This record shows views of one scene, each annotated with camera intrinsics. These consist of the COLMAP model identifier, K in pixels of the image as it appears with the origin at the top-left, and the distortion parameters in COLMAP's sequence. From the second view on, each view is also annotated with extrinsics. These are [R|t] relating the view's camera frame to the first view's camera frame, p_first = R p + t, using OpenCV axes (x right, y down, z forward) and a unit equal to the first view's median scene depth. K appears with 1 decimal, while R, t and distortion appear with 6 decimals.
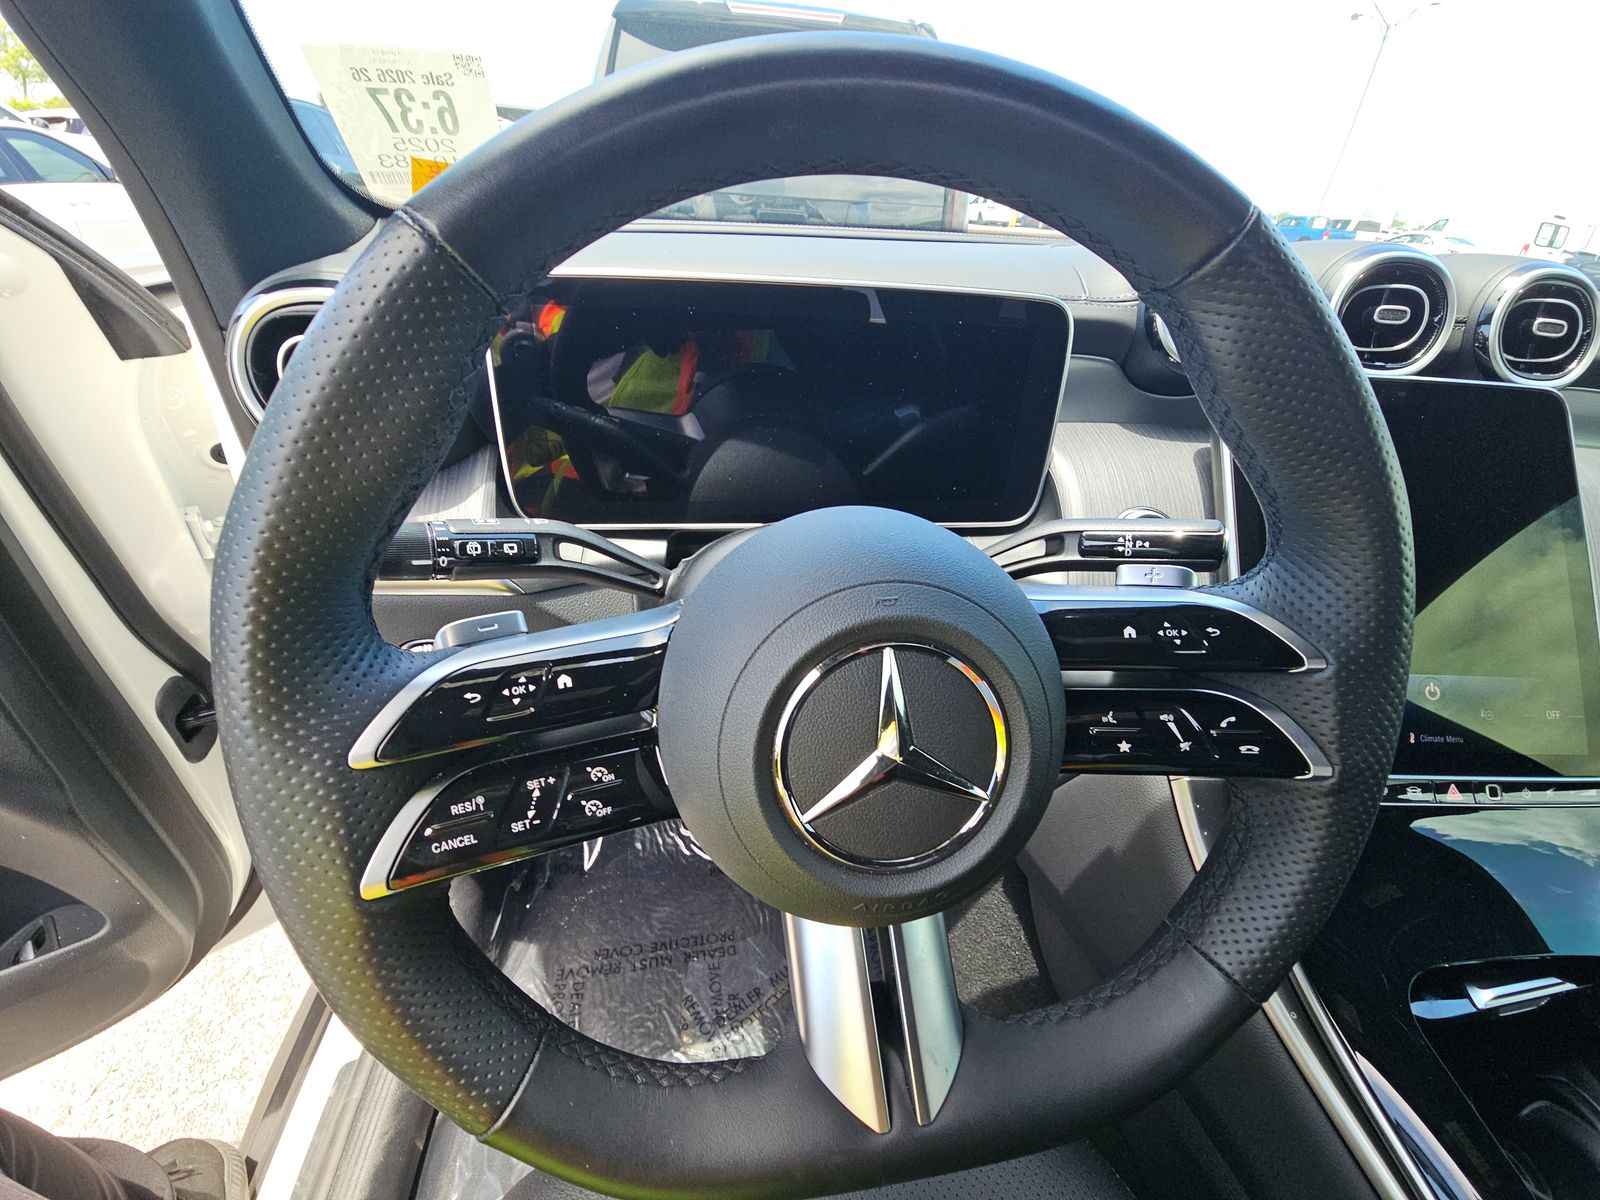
lens RADIAL K [[646.1, 0, 799.8], [0, 646.1, 593.0], [0, 0, 1]] dist [0.003584, 0.000266]
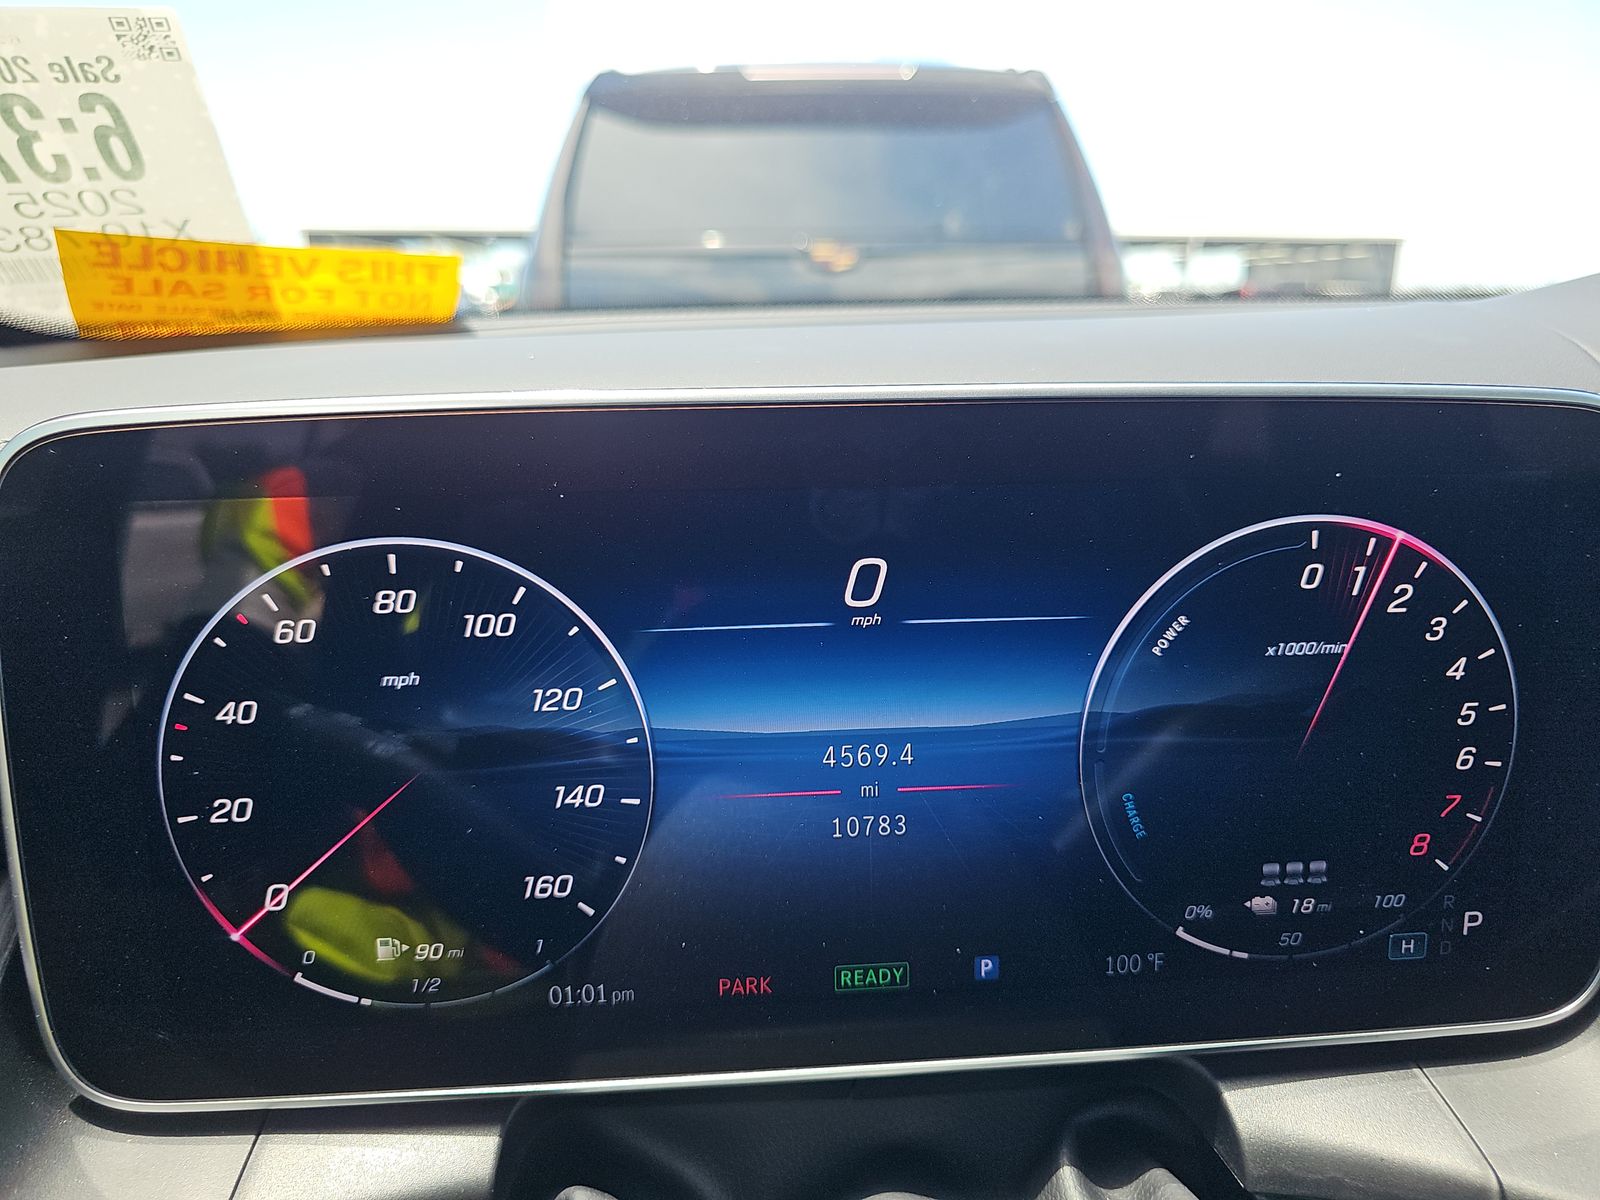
lens RADIAL K [[1082.5, 0, 800.0], [0, 1082.5, 600.0], [0, 0, 1]] dist [-0.008075, -0.002373]
pose [[0.996116, -0.053600, -0.069862, -0.005556], [0.031456, 0.957646, -0.286226, -0.178619], [0.082245, 0.282917, 0.955612, 0.395211]]
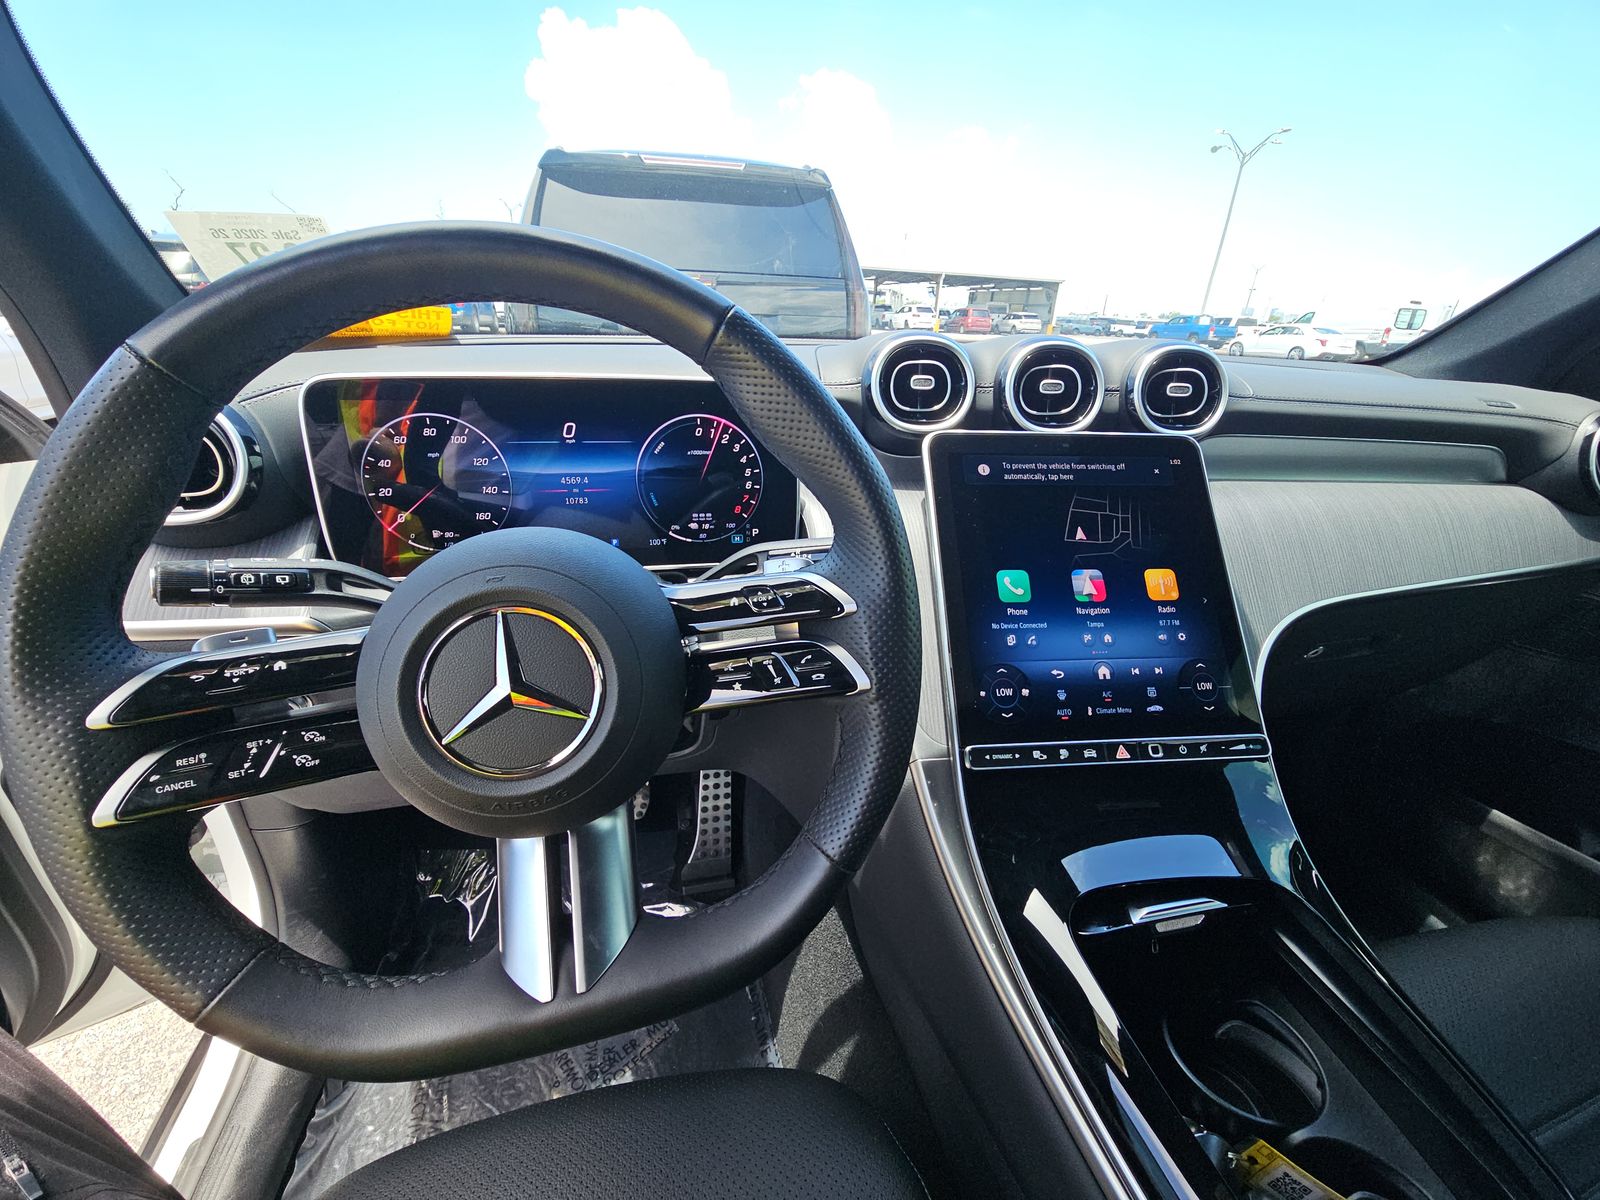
lens RADIAL K [[640.3, 0, 800.0], [0, 640.3, 600.0], [0, 0, 1]] dist [0.002762, 0.000133]
pose [[0.995999, -0.059804, 0.066402, 0.288577], [0.067667, 0.990062, -0.123284, 0.112798], [-0.058369, 0.127284, 0.990147, -0.178337]]
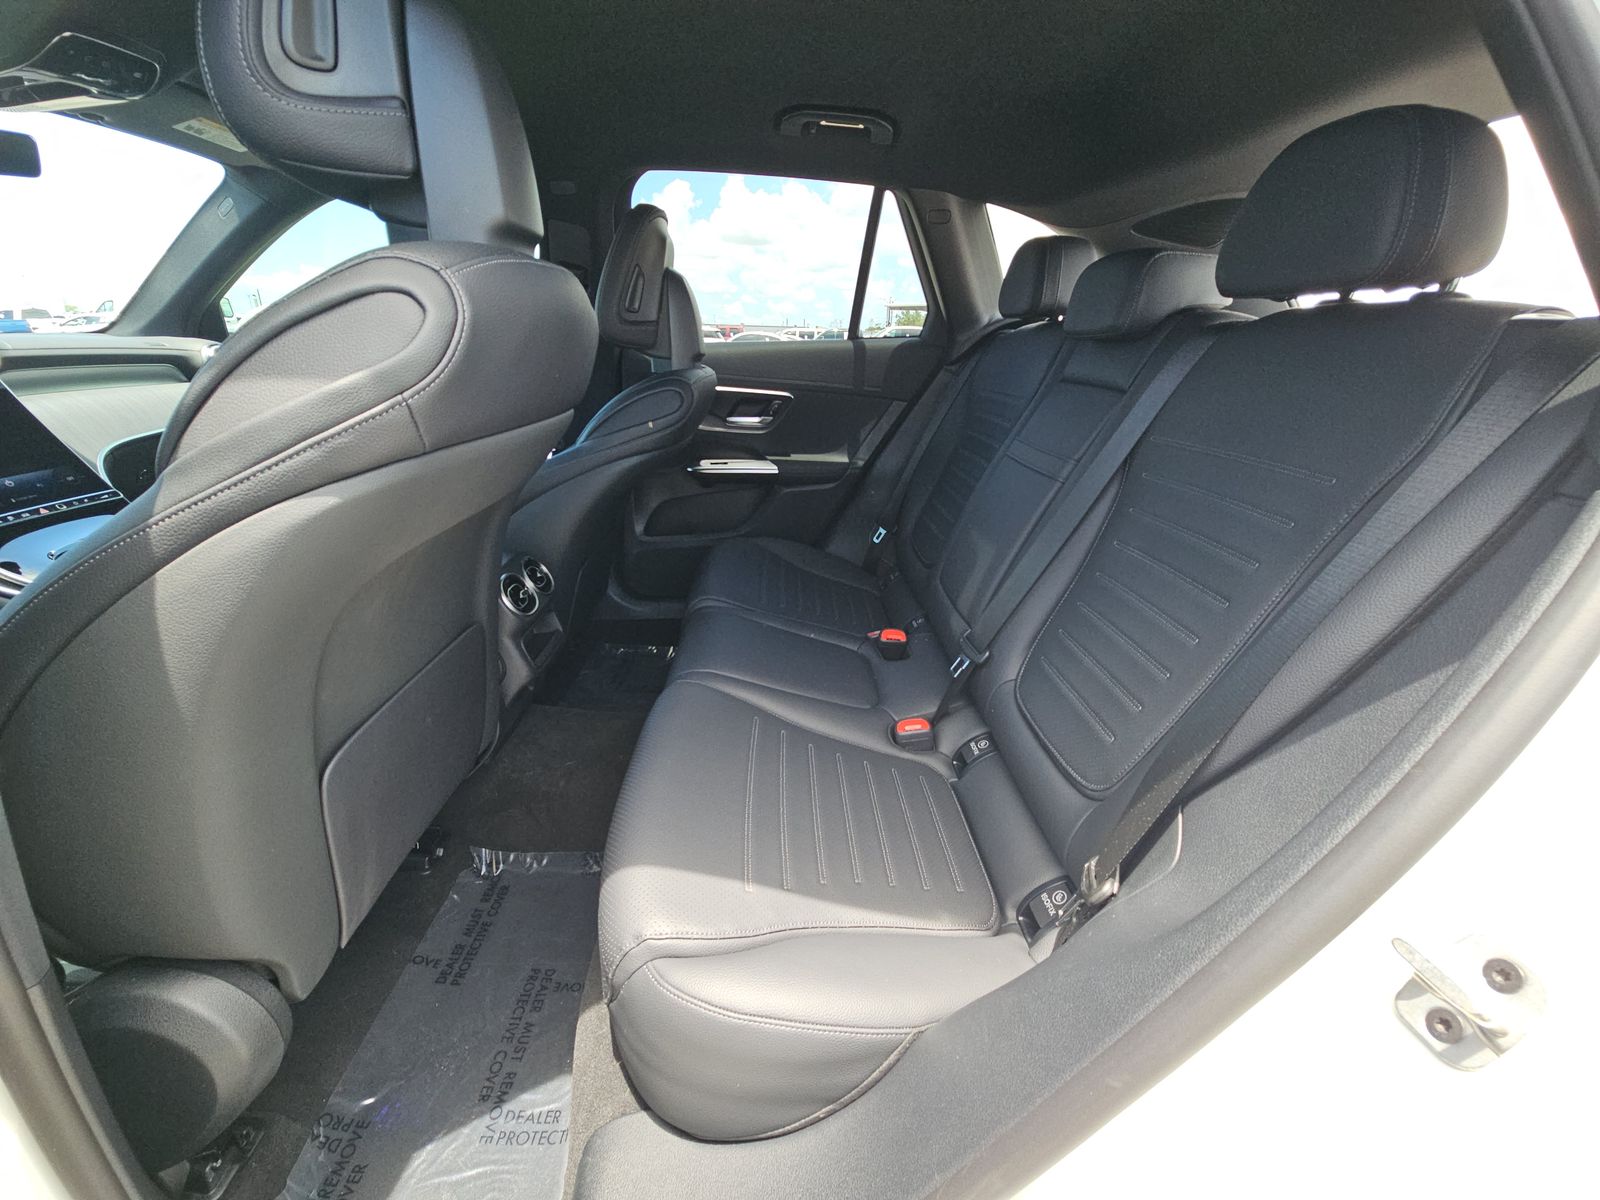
lens RADIAL K [[640.3, 0, 800.0], [0, 640.3, 600.0], [0, 0, 1]] dist [0.002762, 0.000133]
pose [[0.093701, -0.468857, 0.878290, -0.984132], [0.542138, 0.763939, 0.349975, 1.132838], [-0.835049, 0.443362, 0.325767, -1.917696]]
